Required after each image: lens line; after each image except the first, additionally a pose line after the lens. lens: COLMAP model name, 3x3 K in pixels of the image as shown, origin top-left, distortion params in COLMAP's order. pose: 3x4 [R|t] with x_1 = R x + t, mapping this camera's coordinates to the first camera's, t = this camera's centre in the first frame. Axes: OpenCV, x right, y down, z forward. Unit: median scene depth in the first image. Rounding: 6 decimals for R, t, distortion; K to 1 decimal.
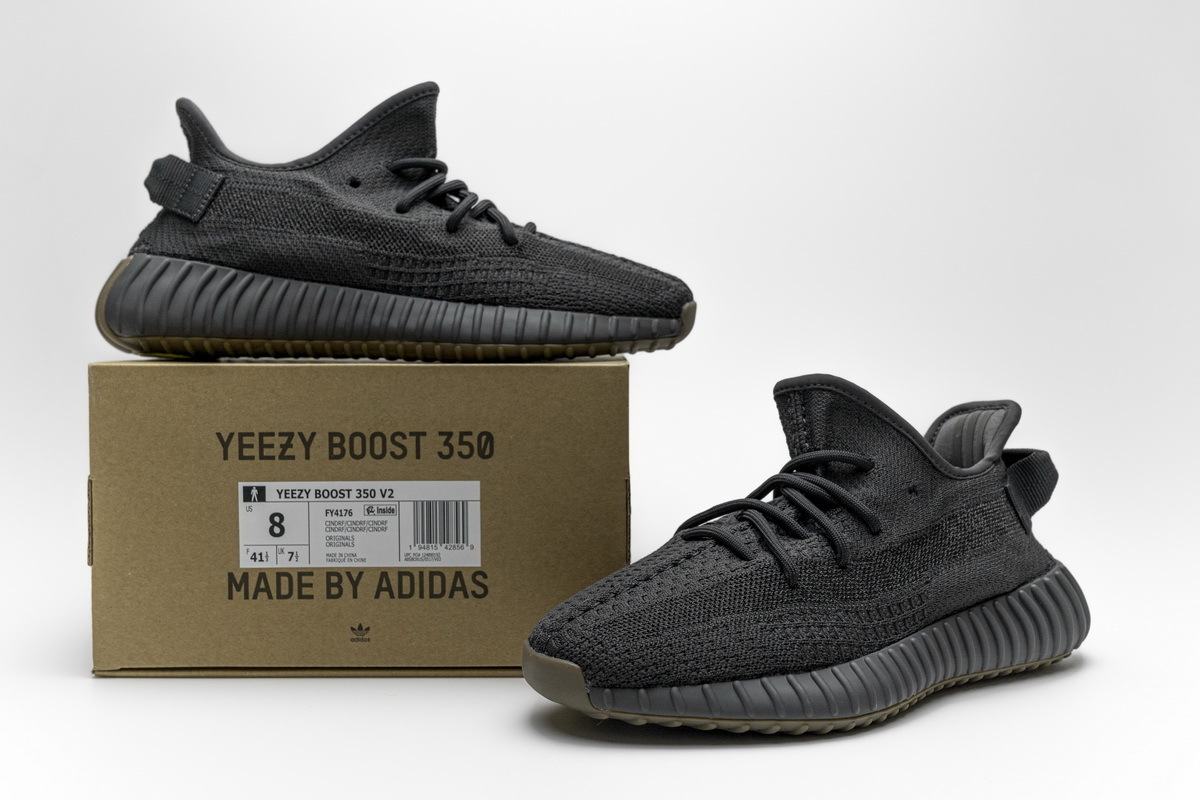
lens RADIAL K [[1246.6, 0, 603.0], [0, 1246.6, 394.3], [0, 0, 1]] dist [-0.014097, 0.000000]
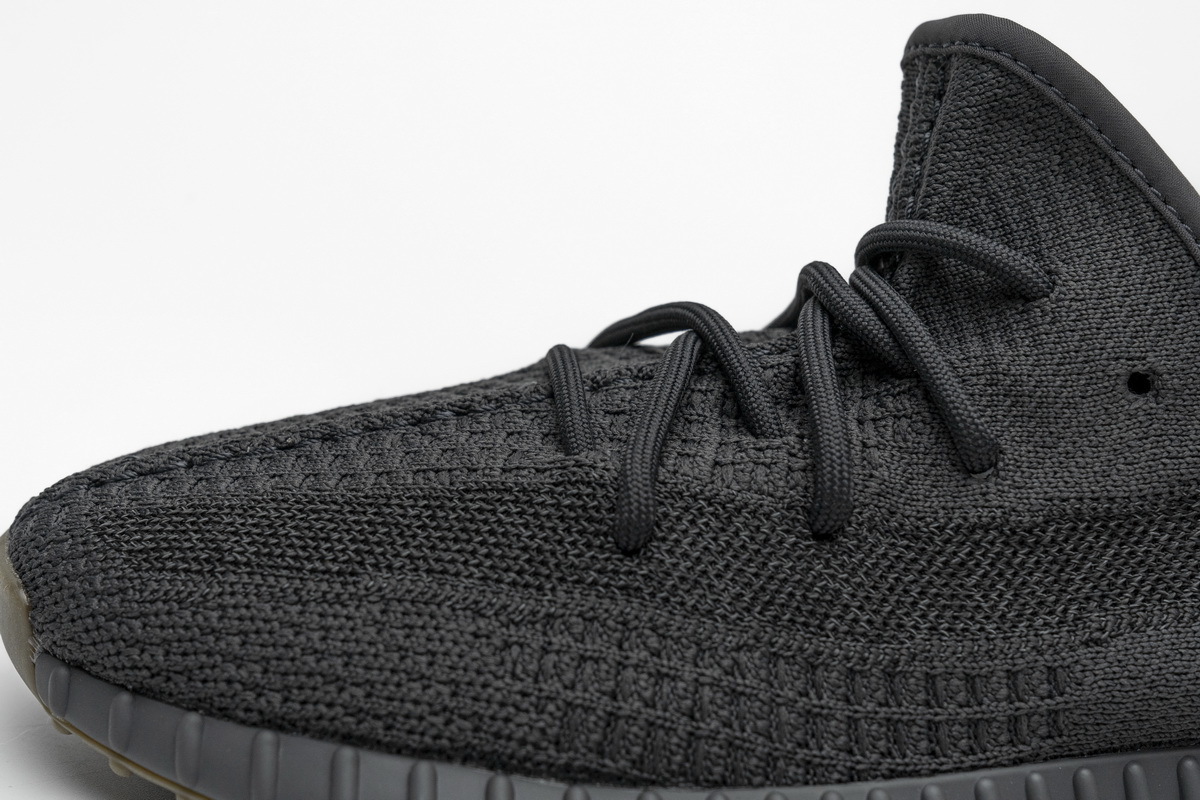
lens RADIAL K [[1807.7, 0, 602.1], [0, 1807.7, 391.7], [0, 0, 1]] dist [0.120099, 0.000000]
pose [[0.888161, 0.239523, -0.392173, 0.346310], [-0.170621, 0.964295, 0.202544, 0.000744], [0.426684, -0.112979, 0.897316, 0.518509]]
